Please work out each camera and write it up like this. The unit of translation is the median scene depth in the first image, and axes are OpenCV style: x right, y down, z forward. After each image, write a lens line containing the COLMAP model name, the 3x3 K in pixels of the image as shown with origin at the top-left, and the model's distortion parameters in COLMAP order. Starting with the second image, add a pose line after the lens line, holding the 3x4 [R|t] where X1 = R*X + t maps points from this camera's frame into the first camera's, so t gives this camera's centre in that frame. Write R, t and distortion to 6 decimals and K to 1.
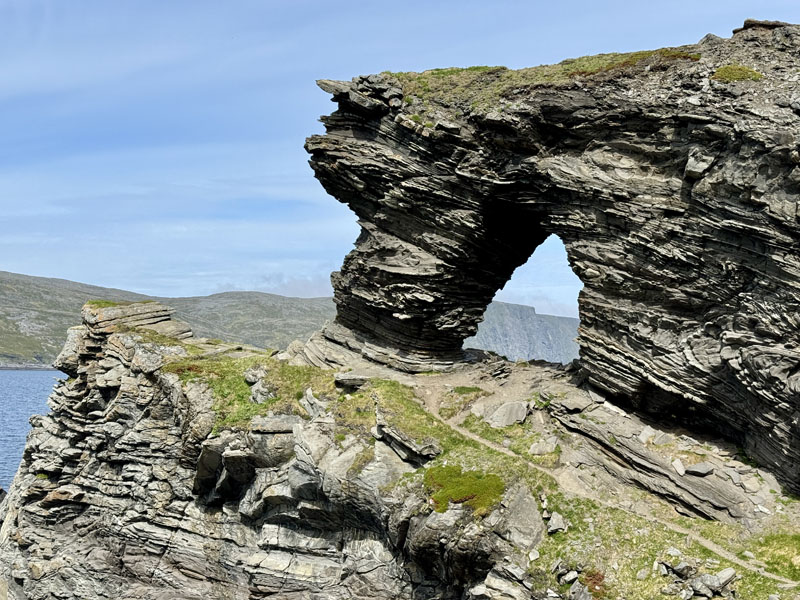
lens RADIAL K [[1101.5, 0, 401.8], [0, 1101.5, 310.1], [0, 0, 1]] dist [0.192525, -0.348005]
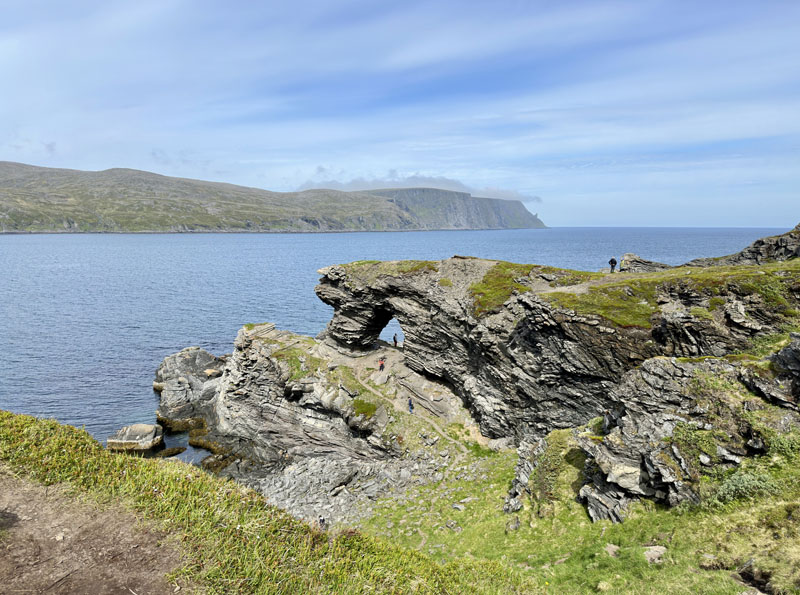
lens RADIAL K [[556.6, 0, 400.0], [0, 556.6, 297.5], [0, 0, 1]] dist [0.178621, -0.309293]
pose [[0.999786, -0.019155, -0.007803, 0.162396], [0.020245, 0.983527, 0.179621, -0.410299], [0.004234, -0.179741, 0.983705, -0.508217]]
